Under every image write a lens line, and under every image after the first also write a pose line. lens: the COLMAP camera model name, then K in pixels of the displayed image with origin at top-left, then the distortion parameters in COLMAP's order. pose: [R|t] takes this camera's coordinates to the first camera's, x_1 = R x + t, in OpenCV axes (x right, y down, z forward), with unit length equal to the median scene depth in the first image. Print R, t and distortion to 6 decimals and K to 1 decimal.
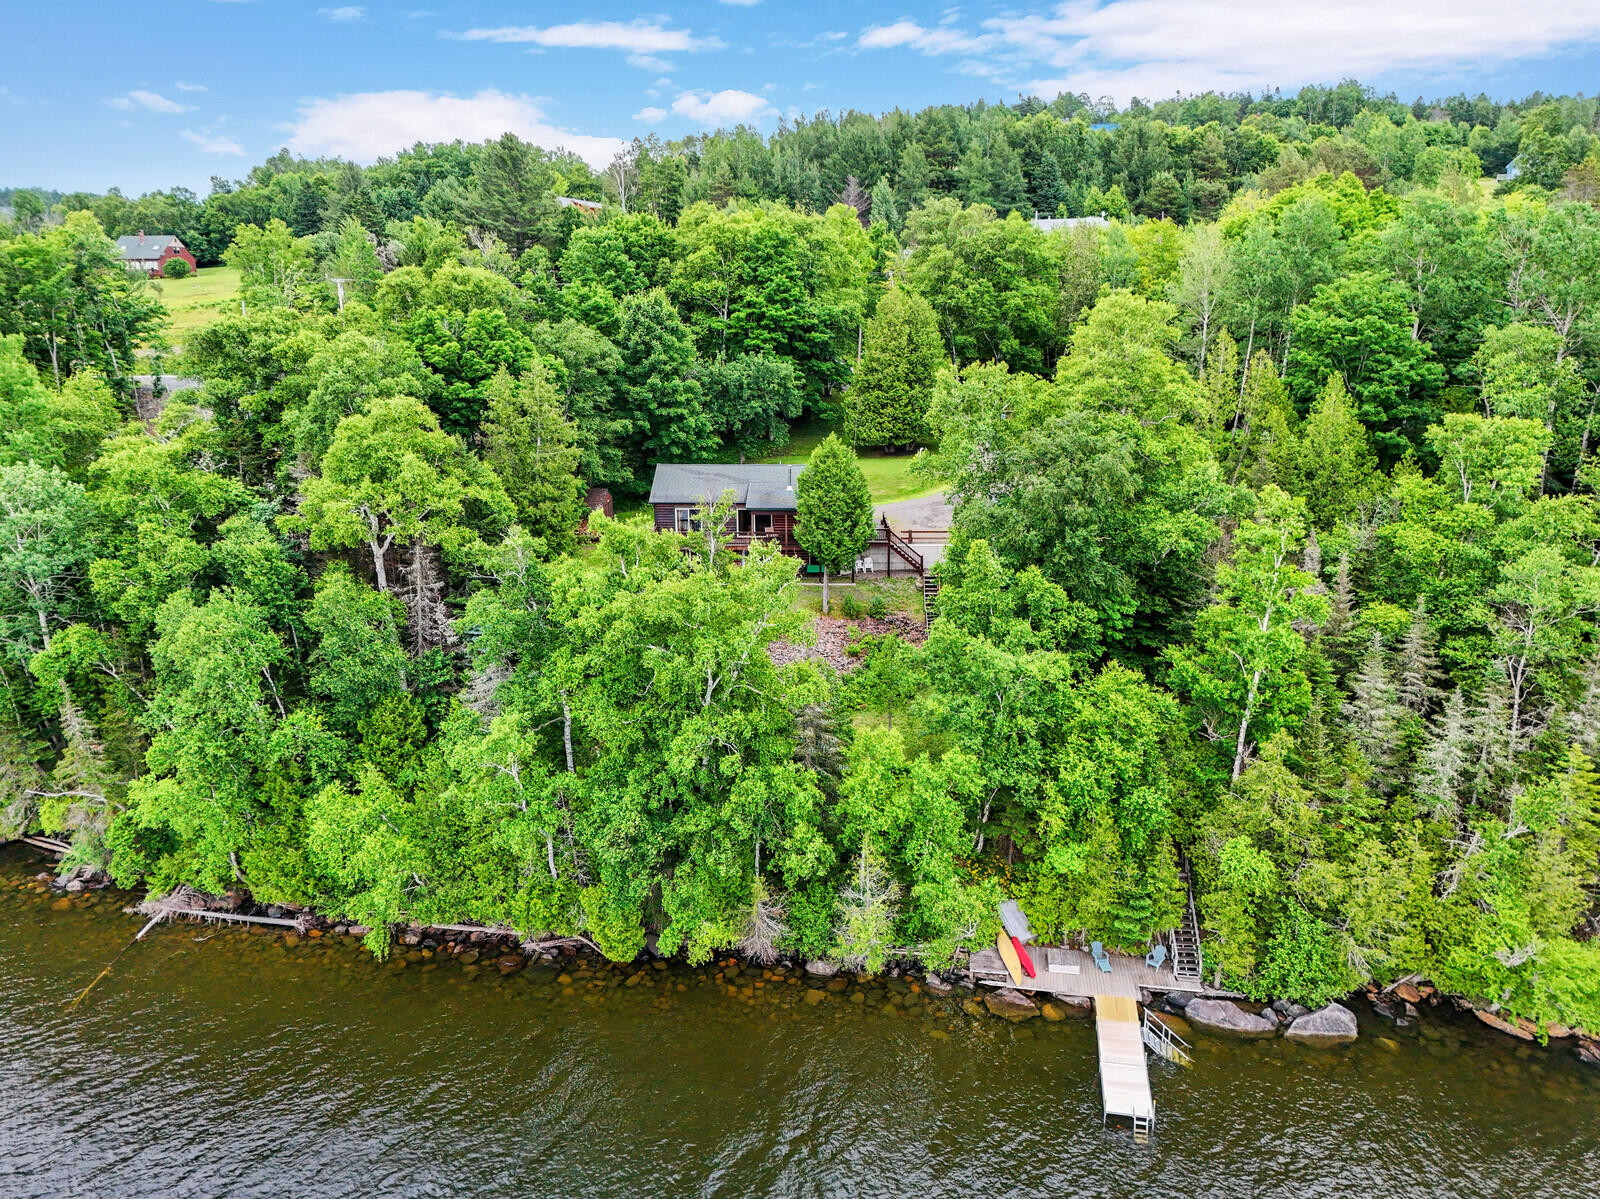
lens RADIAL K [[1168.9, 0, 796.1], [0, 1168.9, 597.6], [0, 0, 1]] dist [0.094257, -0.093797]
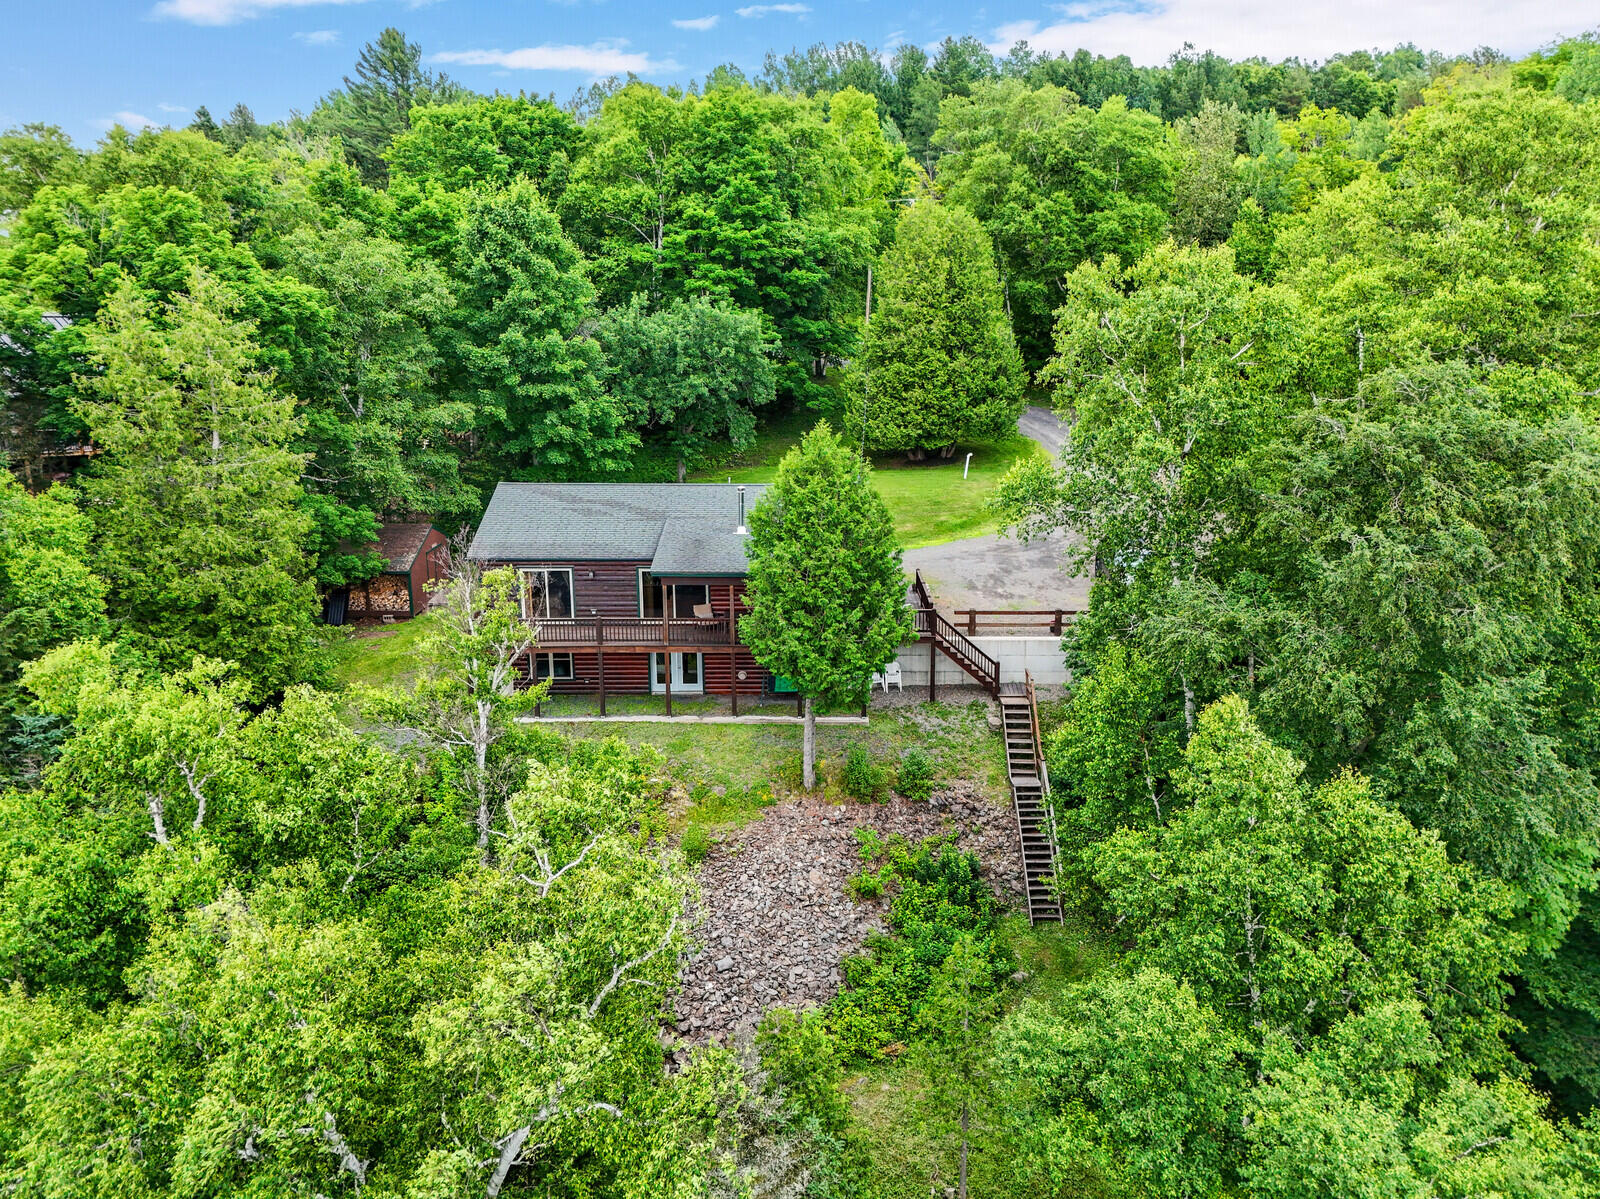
lens RADIAL K [[1168.9, 0, 796.1], [0, 1168.9, 597.6], [0, 0, 1]] dist [0.094257, -0.093797]
pose [[0.999999, -0.001397, 0.000190, 0.015966], [0.001398, 0.999984, -0.005556, -0.051734], [-0.000182, 0.005556, 0.999985, 0.409125]]
